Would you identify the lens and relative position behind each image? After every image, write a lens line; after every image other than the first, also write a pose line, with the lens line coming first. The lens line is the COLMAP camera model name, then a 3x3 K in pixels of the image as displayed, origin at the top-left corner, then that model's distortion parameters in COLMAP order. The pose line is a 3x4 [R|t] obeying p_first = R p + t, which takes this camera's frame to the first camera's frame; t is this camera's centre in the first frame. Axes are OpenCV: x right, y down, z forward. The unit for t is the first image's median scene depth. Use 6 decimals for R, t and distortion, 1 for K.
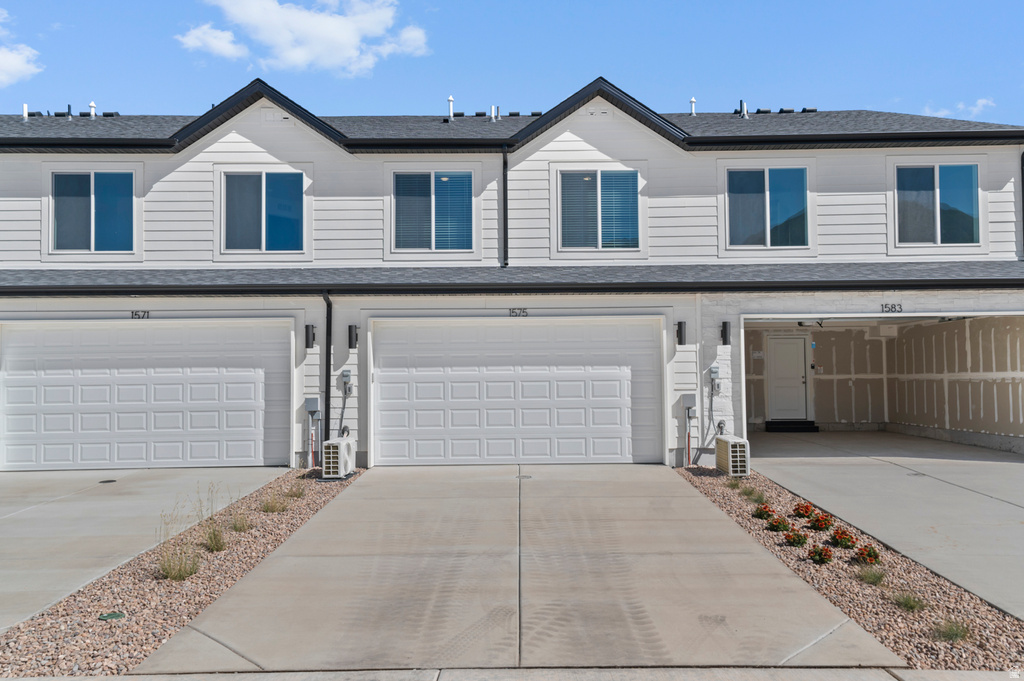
lens RADIAL K [[816.9, 0, 512.0], [0, 816.9, 340.5], [0, 0, 1]] dist [0.047038, -0.002104]
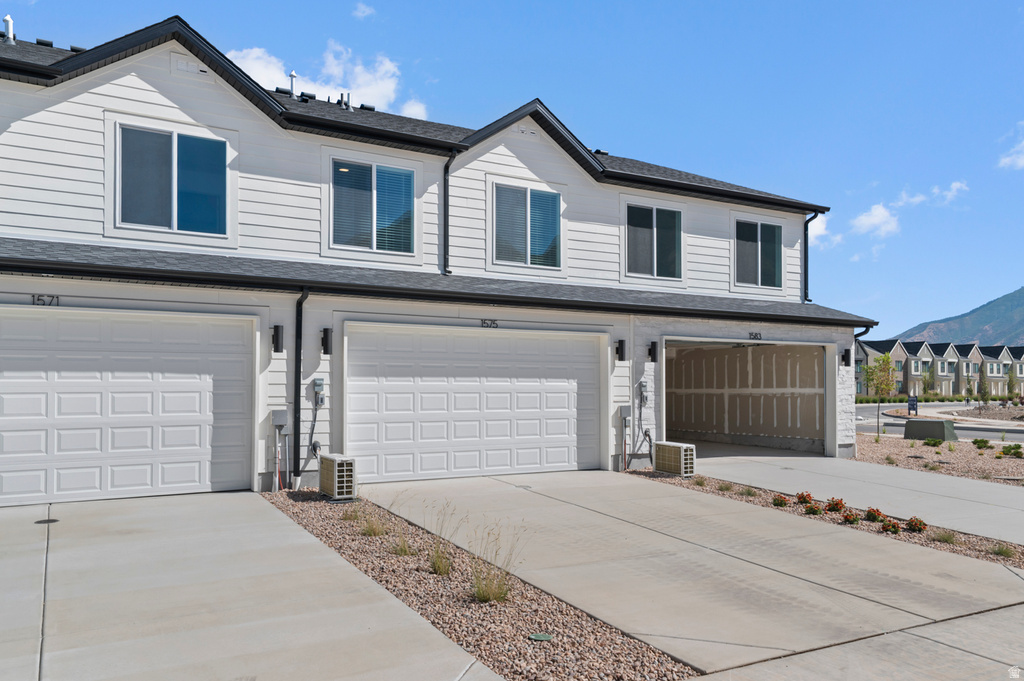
lens RADIAL K [[870.7, 0, 512.2], [0, 870.7, 363.6], [0, 0, 1]] dist [0.054848, 0.002724]
pose [[0.839745, 0.026530, 0.542333, -0.509726], [-0.035962, 0.999330, 0.006797, 0.005689], [-0.541789, -0.025211, 0.840136, 0.085536]]
